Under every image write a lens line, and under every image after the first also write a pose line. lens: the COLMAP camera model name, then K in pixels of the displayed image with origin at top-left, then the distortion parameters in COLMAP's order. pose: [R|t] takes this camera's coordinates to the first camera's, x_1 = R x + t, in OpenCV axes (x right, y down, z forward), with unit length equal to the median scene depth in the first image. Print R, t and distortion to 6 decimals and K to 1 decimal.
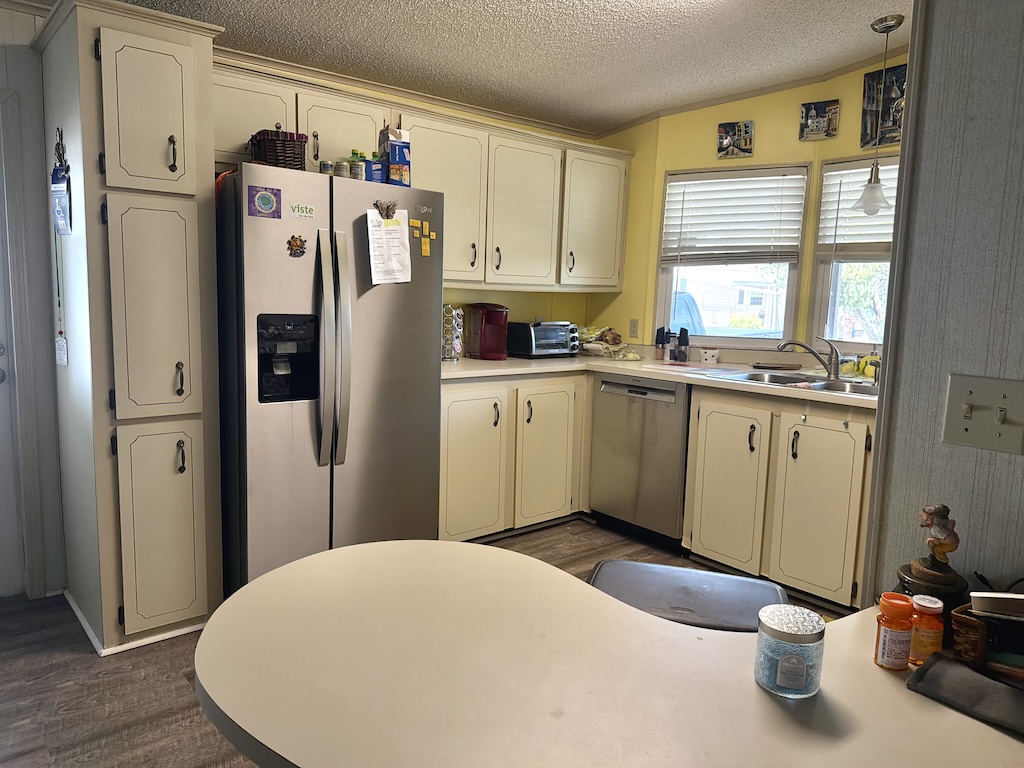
lens RADIAL K [[724.3, 0, 534.1], [0, 724.3, 385.2], [0, 0, 1]] dist [0.037684, -0.075299]
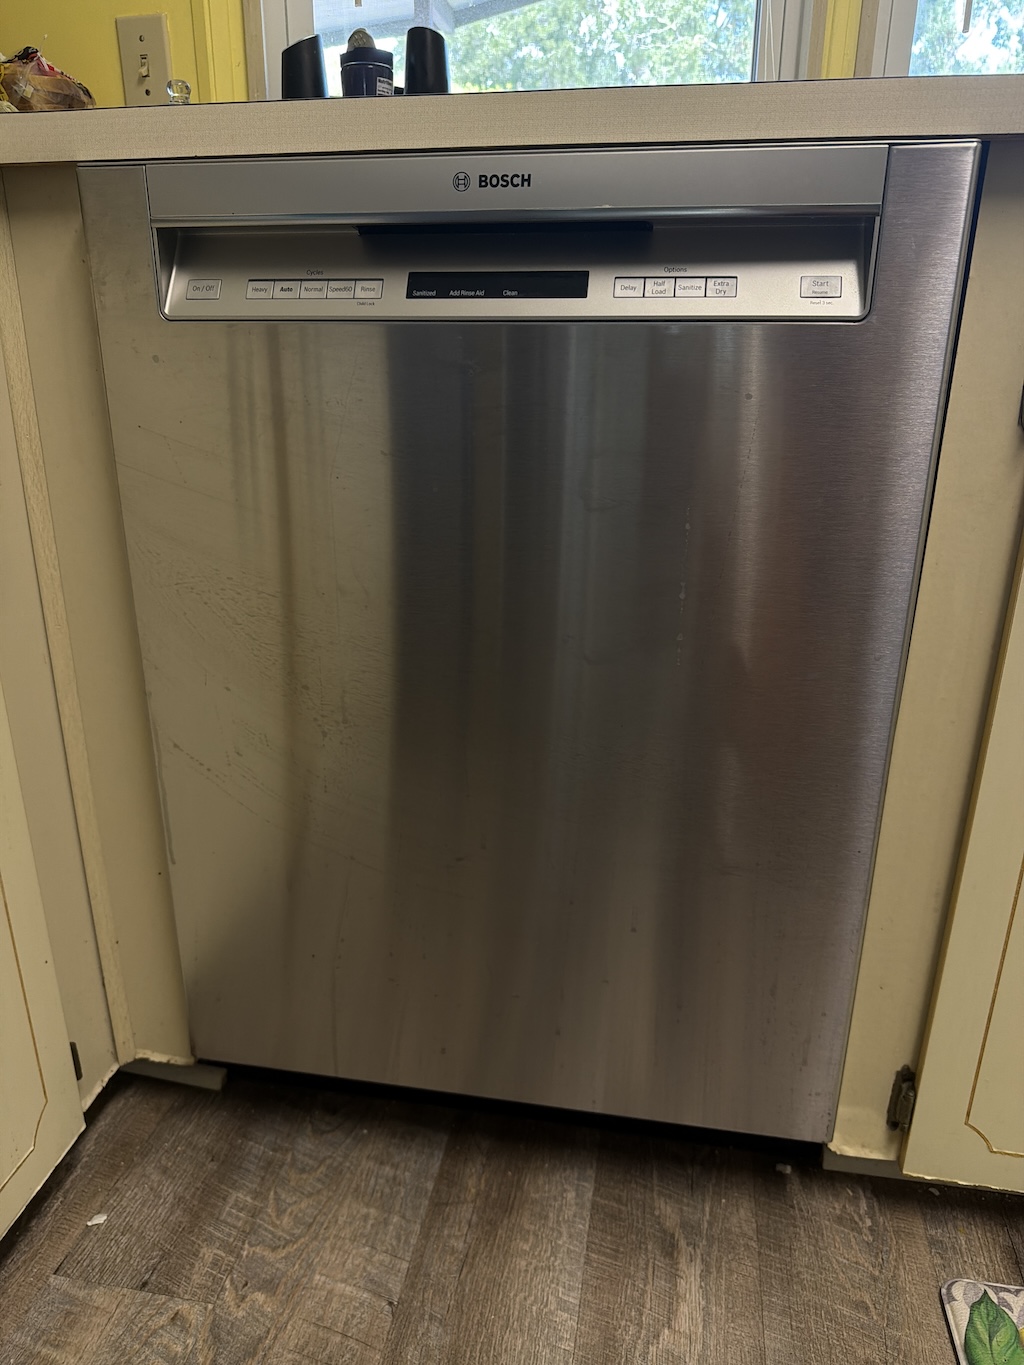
lens RADIAL K [[1008.6, 0, 512.0], [0, 1008.6, 682.5], [0, 0, 1]] dist [0.003563, -0.002584]
pose [[0.788804, -0.228656, 0.570530, 0.019642], [0.102091, 0.964074, 0.245231, 0.034021], [-0.606107, -0.135193, 0.783810, 0.798142]]
